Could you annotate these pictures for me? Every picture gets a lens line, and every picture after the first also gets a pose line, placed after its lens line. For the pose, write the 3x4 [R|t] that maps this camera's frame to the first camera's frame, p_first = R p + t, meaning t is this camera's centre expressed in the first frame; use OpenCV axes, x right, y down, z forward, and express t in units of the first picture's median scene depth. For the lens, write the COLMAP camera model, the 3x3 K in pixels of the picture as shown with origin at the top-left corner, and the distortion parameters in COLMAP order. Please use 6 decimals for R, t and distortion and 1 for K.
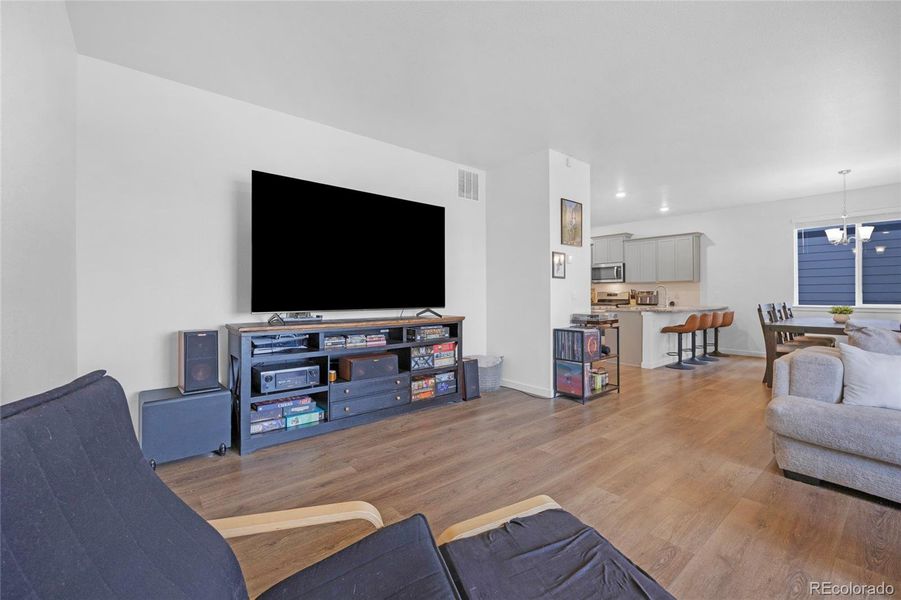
lens RADIAL K [[389.8, 0, 450.5], [0, 389.8, 300.0], [0, 0, 1]] dist [-0.001269, -0.000002]
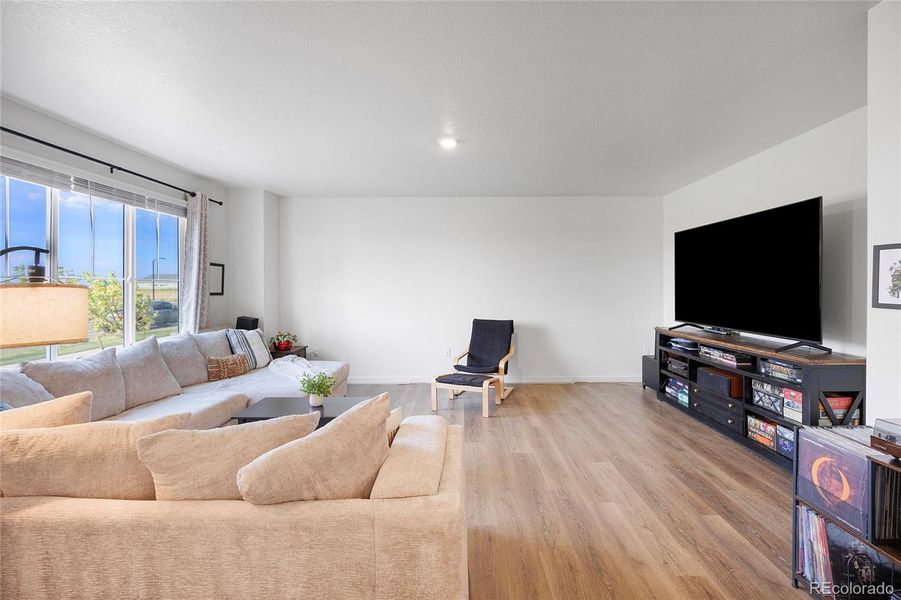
lens RADIAL K [[389.8, 0, 450.5], [0, 389.8, 300.0], [0, 0, 1]] dist [-0.001269, -0.000002]
pose [[-0.673387, 0.029118, -0.738716, 1.000820], [-0.004969, 0.999023, 0.043908, -0.090859], [0.739273, 0.033237, -0.672585, 1.060094]]
